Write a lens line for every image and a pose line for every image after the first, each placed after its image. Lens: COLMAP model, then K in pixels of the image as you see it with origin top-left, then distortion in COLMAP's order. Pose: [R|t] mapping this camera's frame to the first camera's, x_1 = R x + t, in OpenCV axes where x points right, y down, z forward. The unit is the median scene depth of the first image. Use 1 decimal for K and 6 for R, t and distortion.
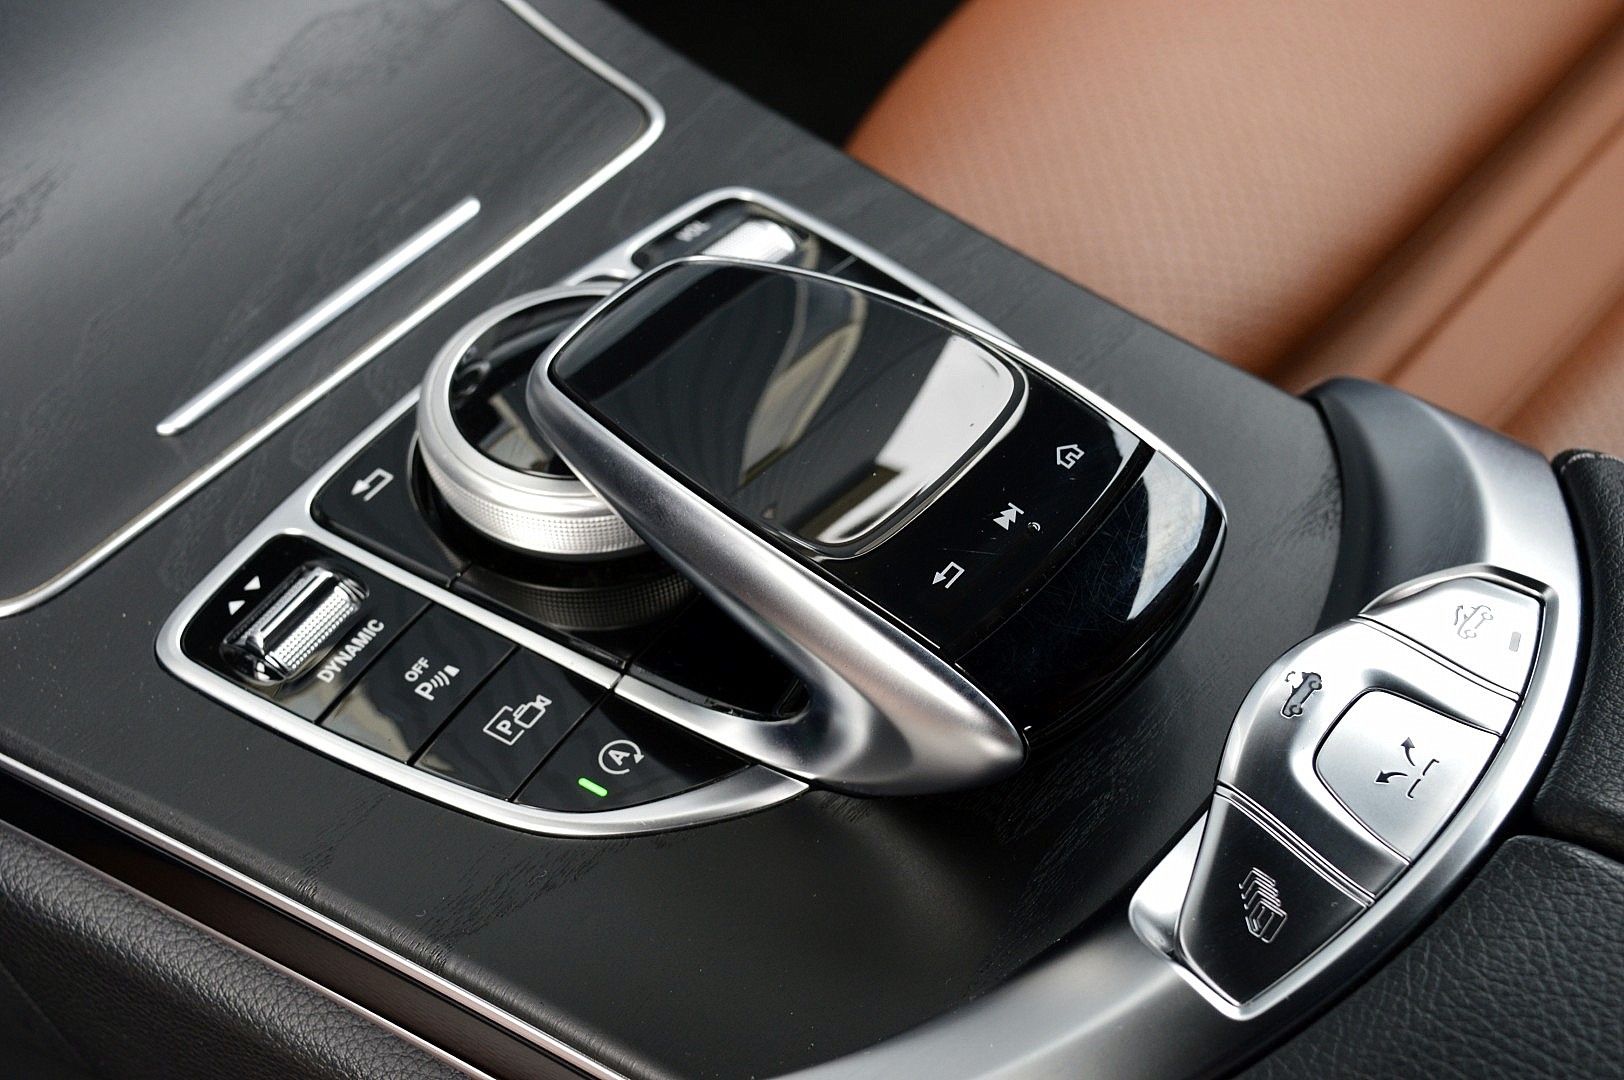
lens RADIAL K [[2541.0, 0, 814.4], [0, 2541.0, 535.3], [0, 0, 1]] dist [-0.040516, 0.000000]
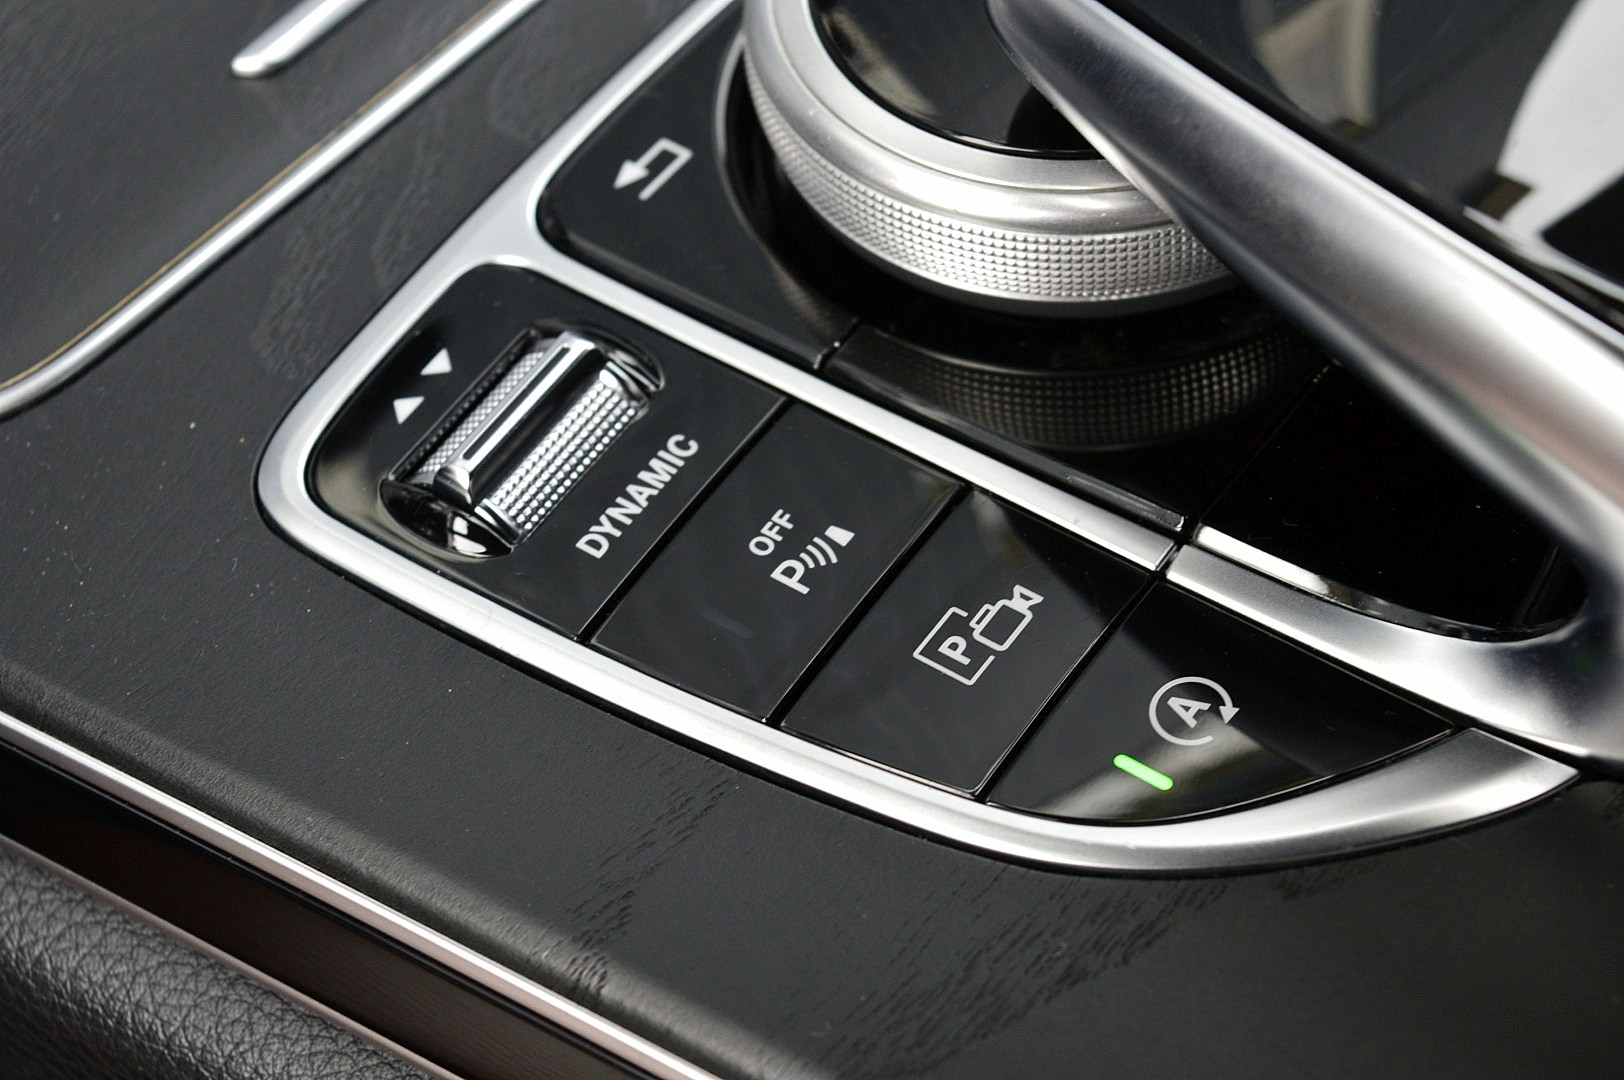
lens RADIAL K [[3695.8, 0, 810.6], [0, 3695.8, 544.2], [0, 0, 1]] dist [-0.109419, 0.000000]
pose [[0.998941, 0.000746, -0.046010, -0.113497], [0.003156, 0.996405, 0.084664, -0.007732], [0.045908, -0.084720, 0.995347, 0.257932]]
